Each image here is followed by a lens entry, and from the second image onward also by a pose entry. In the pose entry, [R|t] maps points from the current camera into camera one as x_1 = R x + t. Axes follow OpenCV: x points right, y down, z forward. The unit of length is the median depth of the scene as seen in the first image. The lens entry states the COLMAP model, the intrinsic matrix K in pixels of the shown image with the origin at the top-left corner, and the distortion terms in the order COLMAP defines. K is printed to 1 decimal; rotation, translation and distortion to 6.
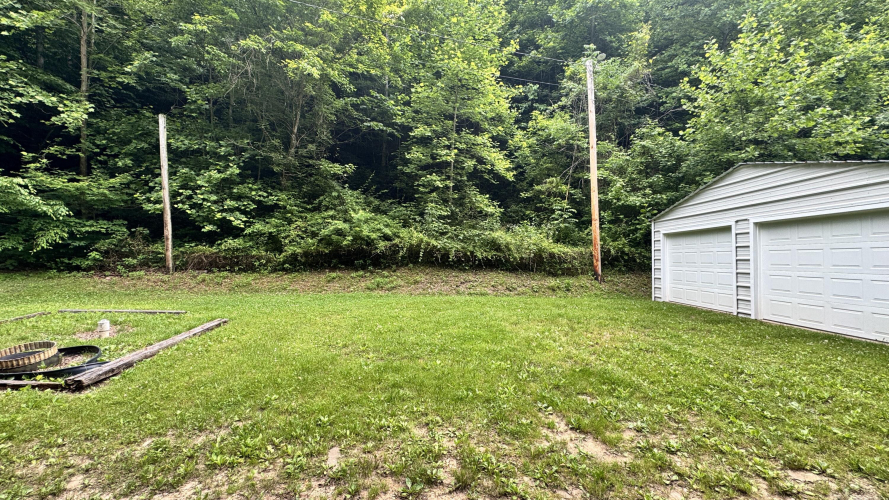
lens RADIAL K [[357.7, 0, 440.2], [0, 357.7, 249.0], [0, 0, 1]] dist [-0.001982, -0.000639]
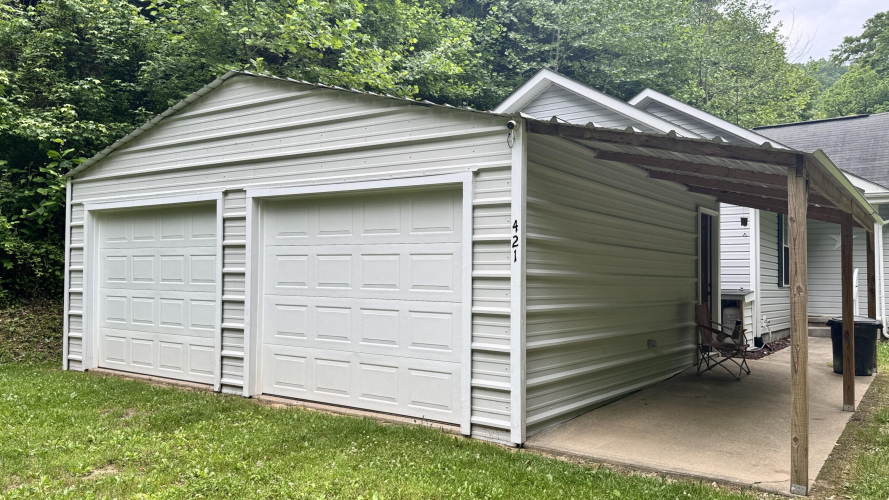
lens RADIAL K [[711.6, 0, 444.5], [0, 711.6, 250.0], [0, 0, 1]] dist [0.010208, -0.000561]
pose [[0.569360, 0.018670, 0.821876, 0.169781], [-0.026335, 0.999643, -0.004465, -0.003608], [-0.821666, -0.019102, 0.569649, 0.170353]]
